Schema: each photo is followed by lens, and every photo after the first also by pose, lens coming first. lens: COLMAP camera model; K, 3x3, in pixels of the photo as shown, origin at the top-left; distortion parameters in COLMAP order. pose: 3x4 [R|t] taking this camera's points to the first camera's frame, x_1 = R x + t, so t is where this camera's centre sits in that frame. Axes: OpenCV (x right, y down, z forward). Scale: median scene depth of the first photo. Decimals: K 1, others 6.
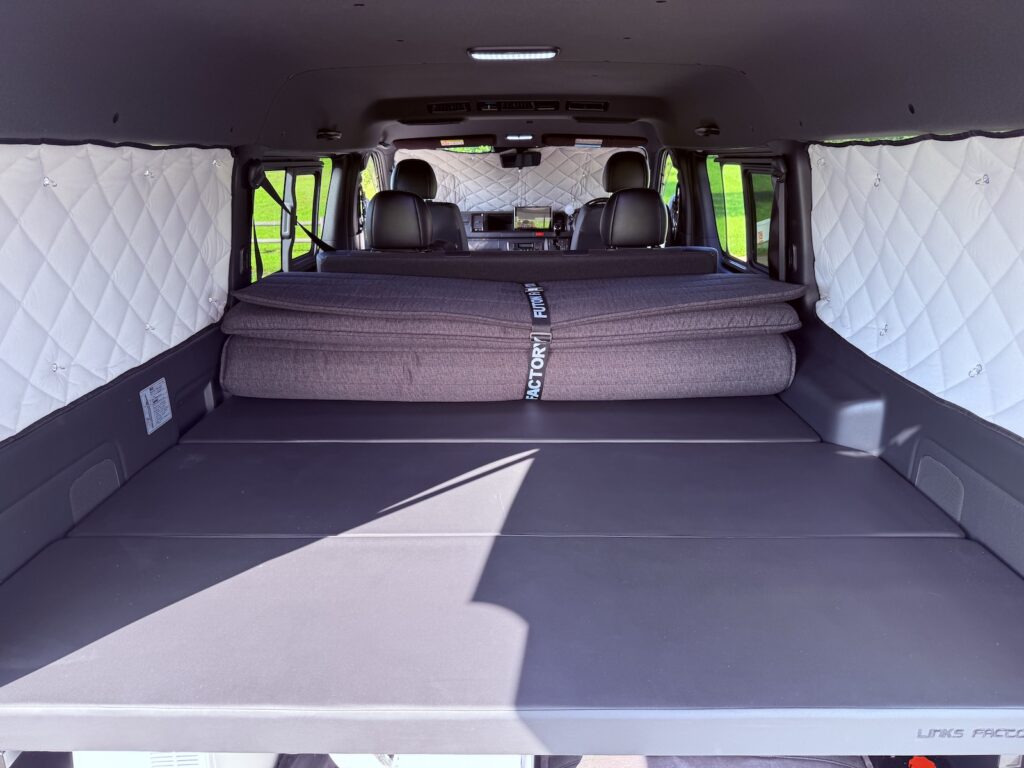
lens RADIAL K [[713.8, 0, 514.2], [0, 713.8, 386.5], [0, 0, 1]] dist [0.022824, -0.010732]
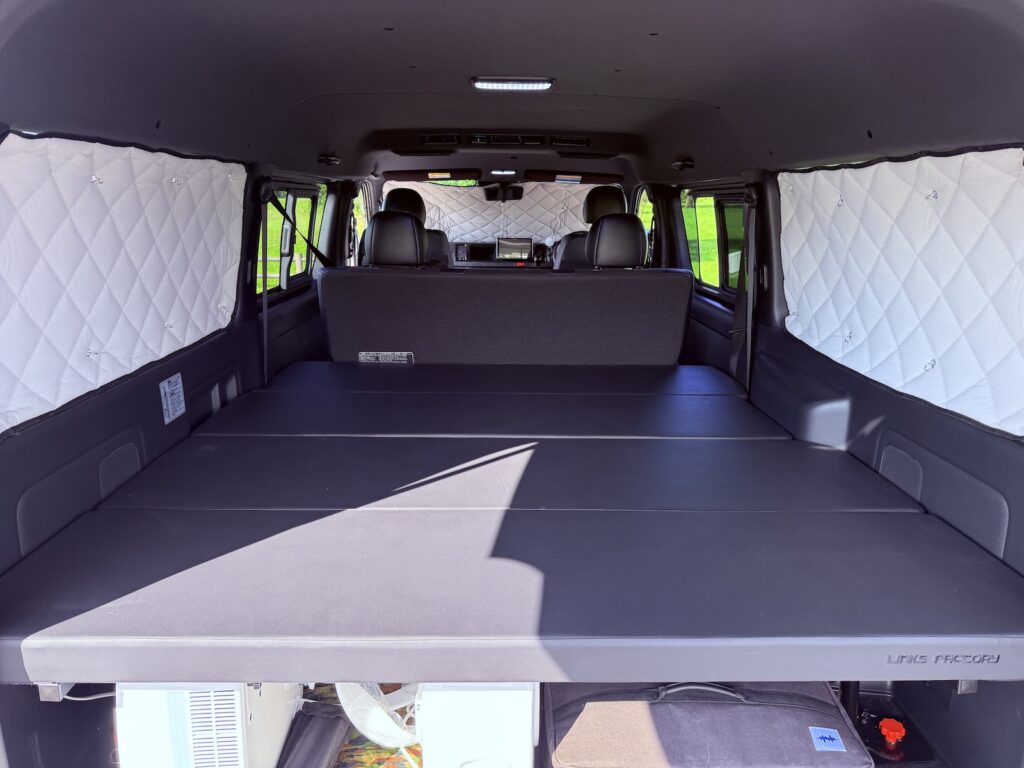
lens RADIAL K [[713.8, 0, 510.1], [0, 713.8, 389.6], [0, 0, 1]] dist [0.022824, -0.010732]
pose [[0.999114, 0.011291, 0.040543, -0.046751], [-0.008951, 0.998308, -0.057451, 0.070084], [-0.041124, 0.057037, 0.997525, -0.071689]]
